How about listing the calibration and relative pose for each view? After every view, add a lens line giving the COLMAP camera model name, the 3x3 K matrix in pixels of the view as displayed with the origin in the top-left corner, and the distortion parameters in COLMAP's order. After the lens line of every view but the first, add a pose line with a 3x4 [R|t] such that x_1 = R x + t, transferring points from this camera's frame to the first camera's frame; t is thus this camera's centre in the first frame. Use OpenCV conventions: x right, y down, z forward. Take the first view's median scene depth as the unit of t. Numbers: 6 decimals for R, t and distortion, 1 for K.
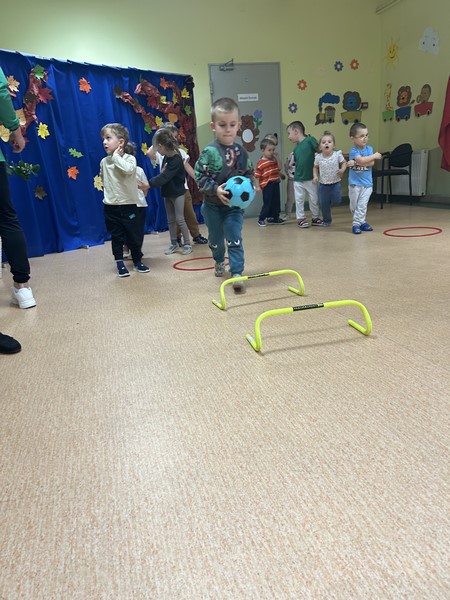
lens RADIAL K [[447.7, 0, 223.0], [0, 447.7, 303.9], [0, 0, 1]] dist [0.037740, -0.048130]
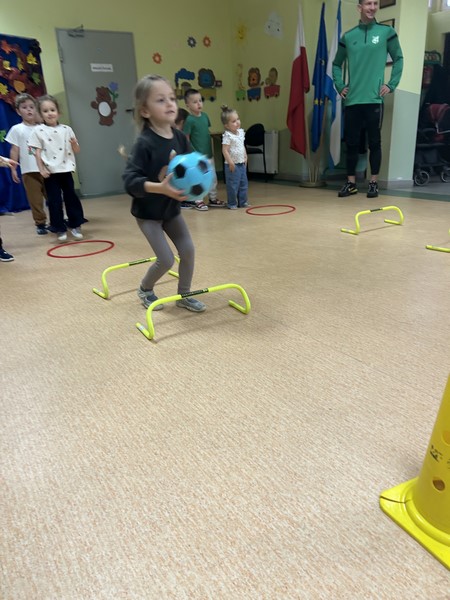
lens RADIAL K [[447.7, 0, 223.0], [0, 447.7, 303.9], [0, 0, 1]] dist [0.037740, -0.048130]
pose [[0.953527, -0.081419, 0.290099, -0.022614], [0.063394, 0.995459, 0.071013, -0.015703], [-0.294563, -0.049322, 0.954358, -0.015067]]
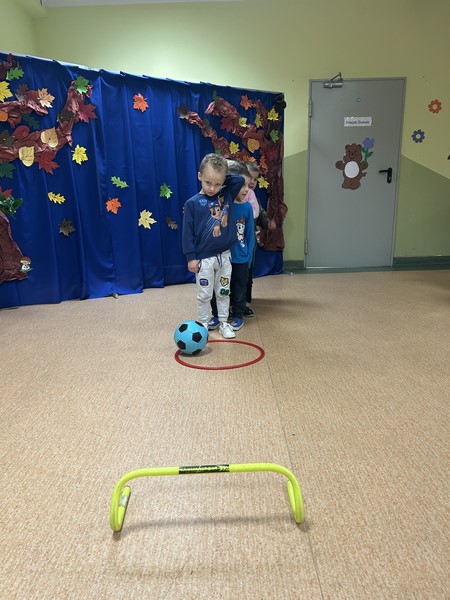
lens RADIAL K [[447.7, 0, 223.0], [0, 447.7, 303.9], [0, 0, 1]] dist [0.037740, -0.048130]
pose [[0.957819, 0.121814, -0.260277, 0.095884], [-0.135081, 0.990263, -0.033641, -0.110181], [0.253644, 0.067380, 0.964948, 0.262372]]
